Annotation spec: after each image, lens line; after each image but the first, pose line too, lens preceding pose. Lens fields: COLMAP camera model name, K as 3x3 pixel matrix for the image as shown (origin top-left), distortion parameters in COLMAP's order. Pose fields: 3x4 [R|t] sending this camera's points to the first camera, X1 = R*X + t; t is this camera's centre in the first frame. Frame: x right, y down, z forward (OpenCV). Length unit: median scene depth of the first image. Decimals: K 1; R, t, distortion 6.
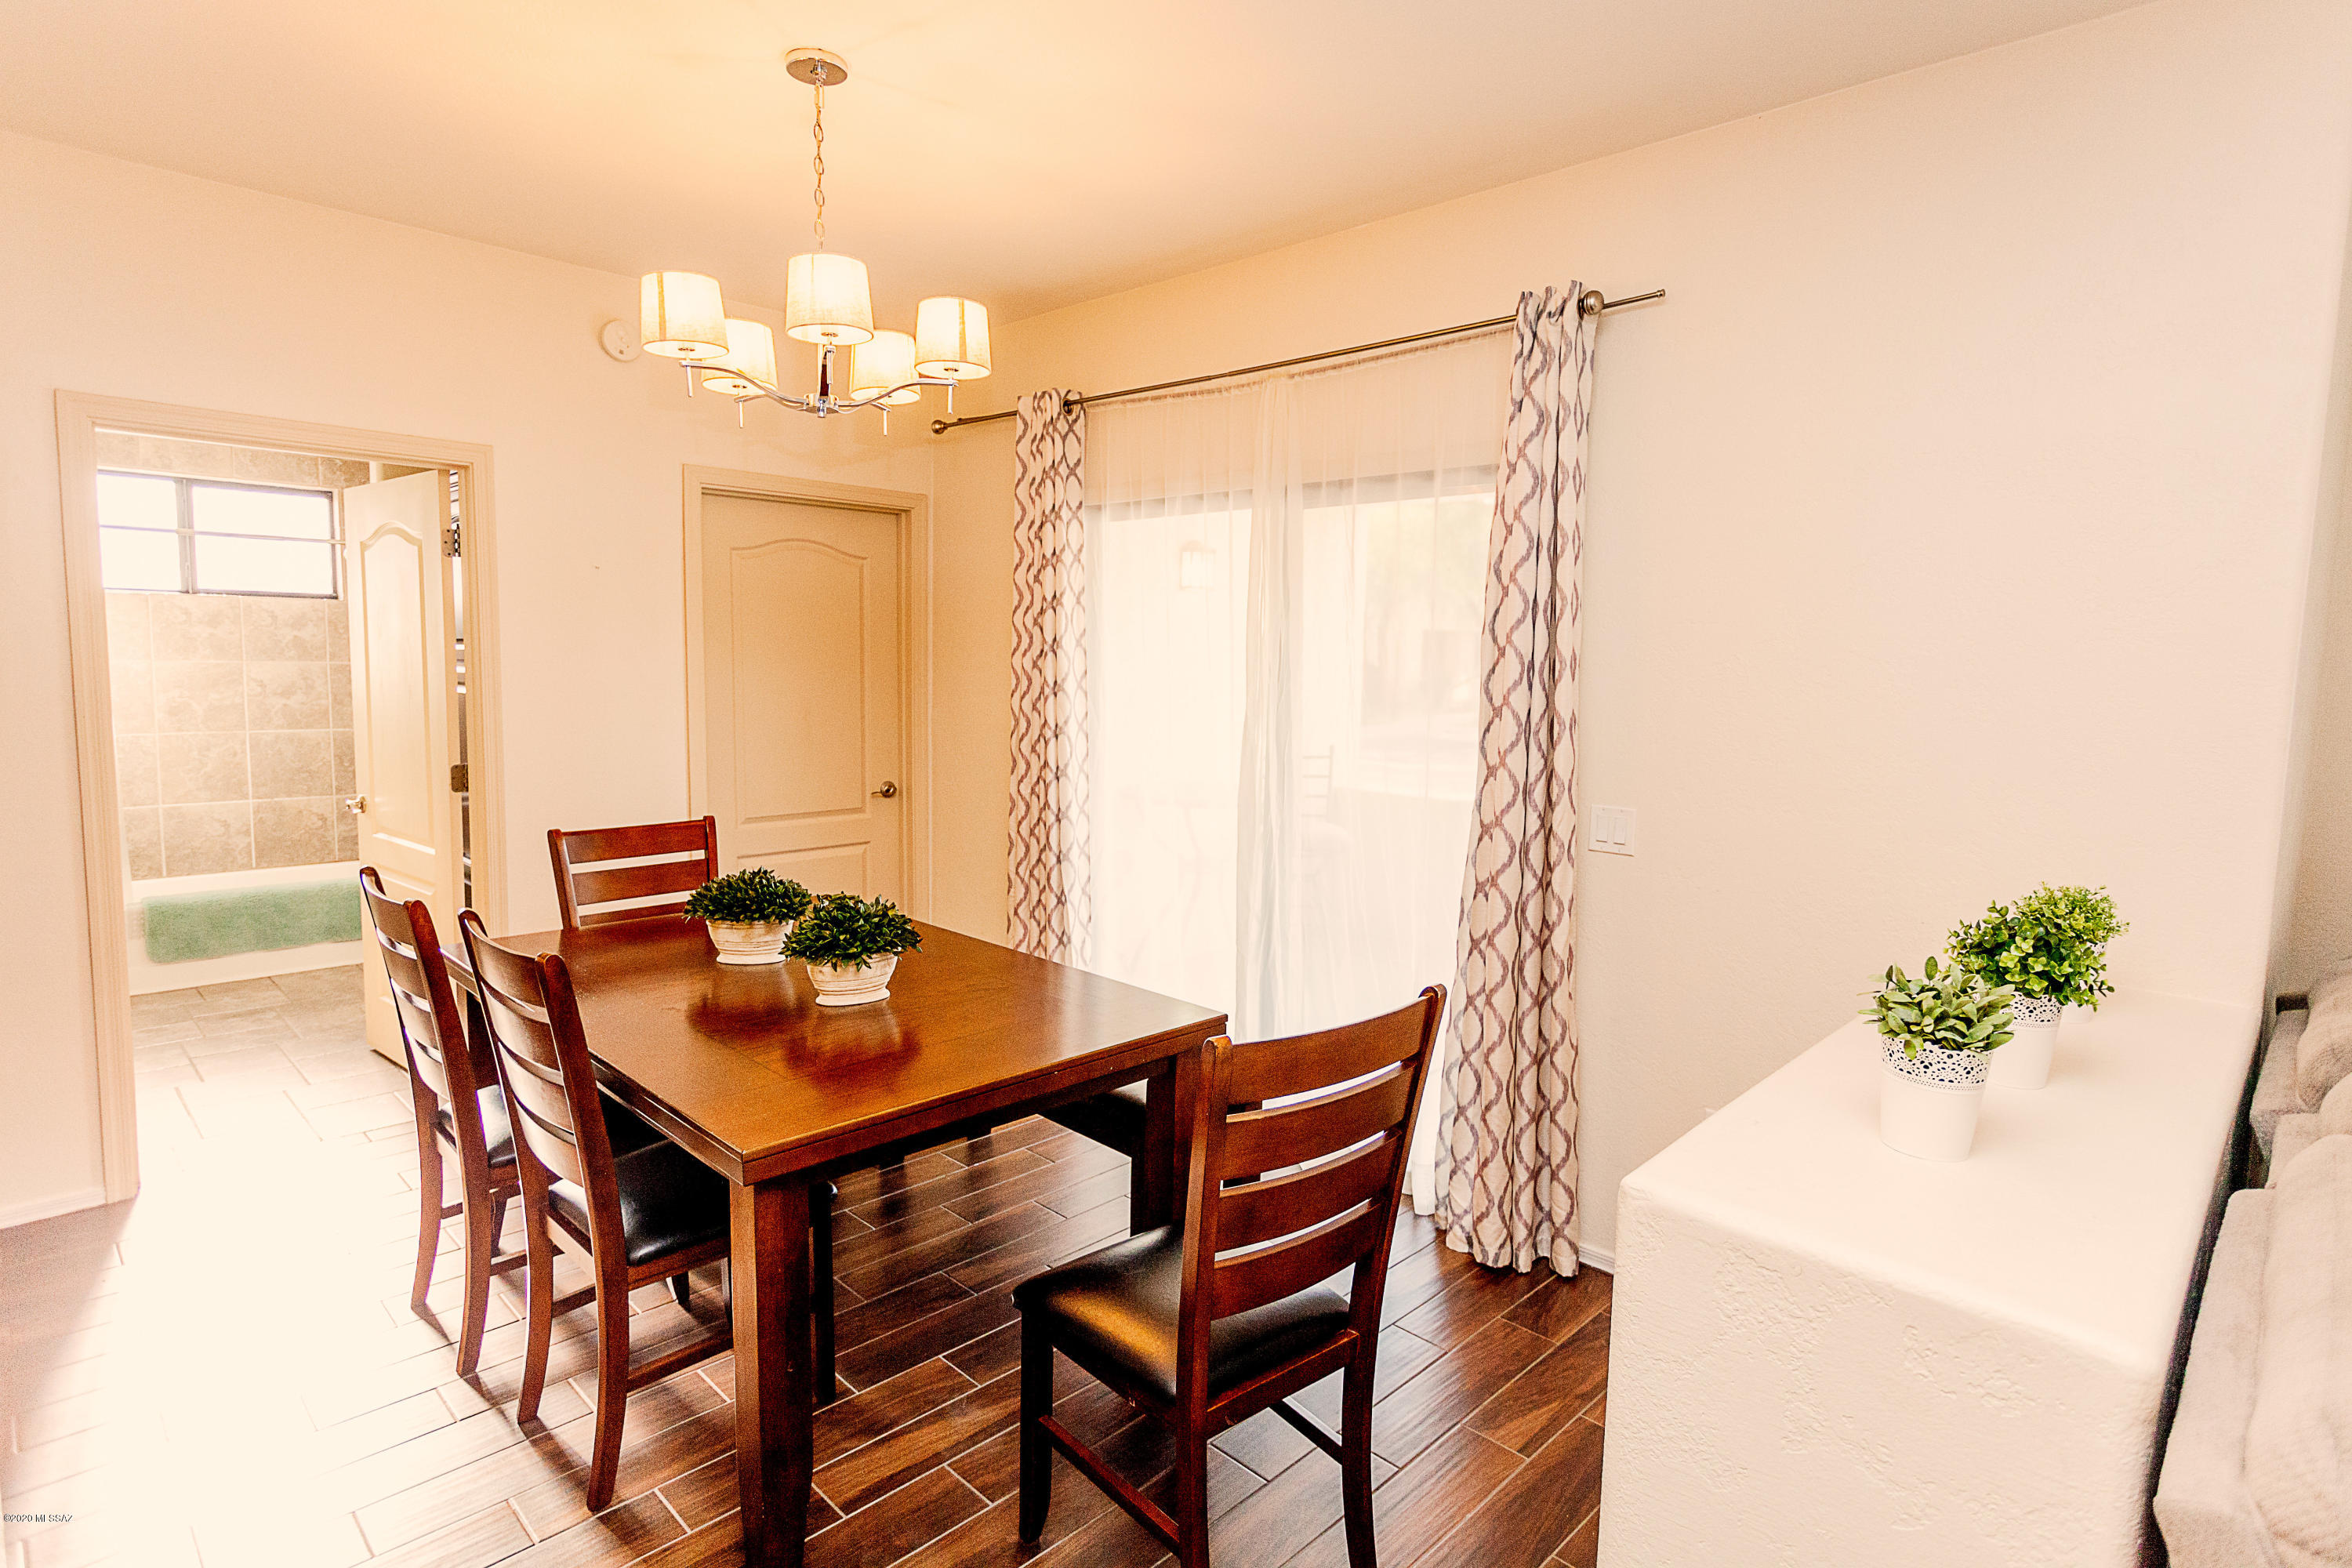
lens RADIAL K [[1164.8, 0, 1171.8], [0, 1164.8, 766.7], [0, 0, 1]] dist [-0.000367, -0.000494]
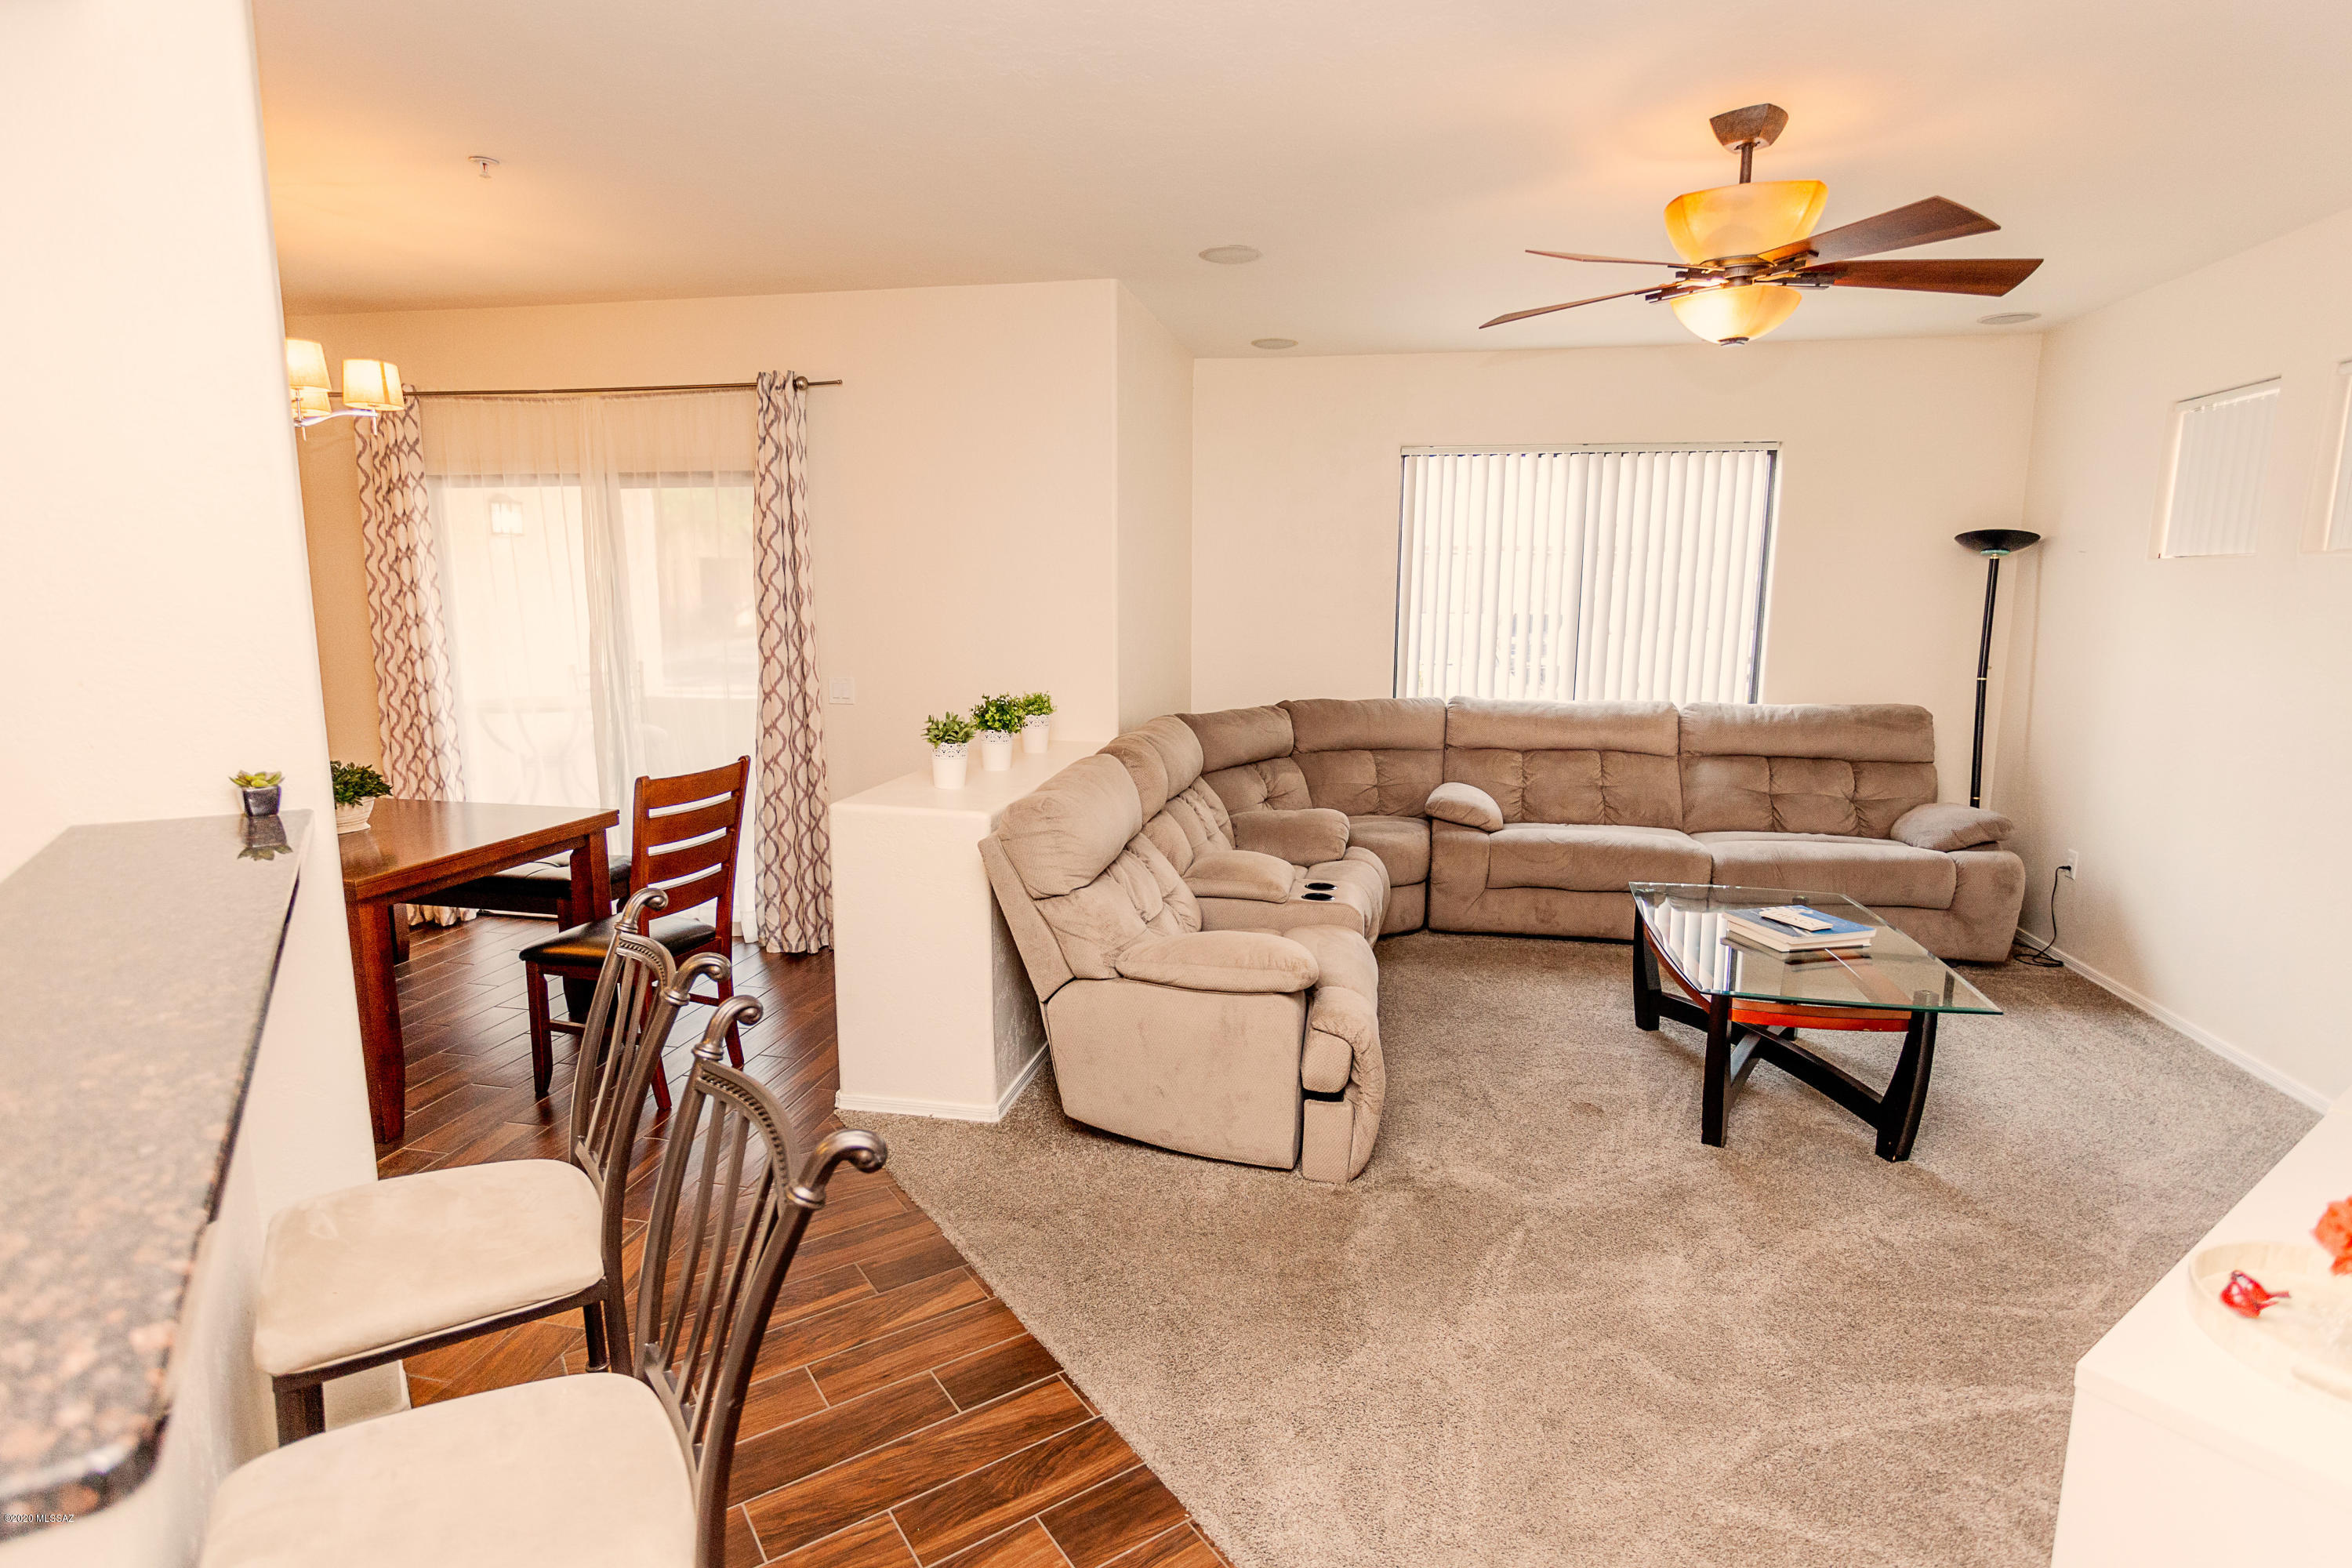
lens RADIAL K [[1164.8, 0, 1166.5], [0, 1164.8, 764.3], [0, 0, 1]] dist [-0.000367, -0.000494]
pose [[0.830909, -0.099284, 0.547479, -0.177277], [0.065083, 0.994539, 0.081582, 0.052744], [-0.552589, -0.032156, 0.832834, -0.704608]]
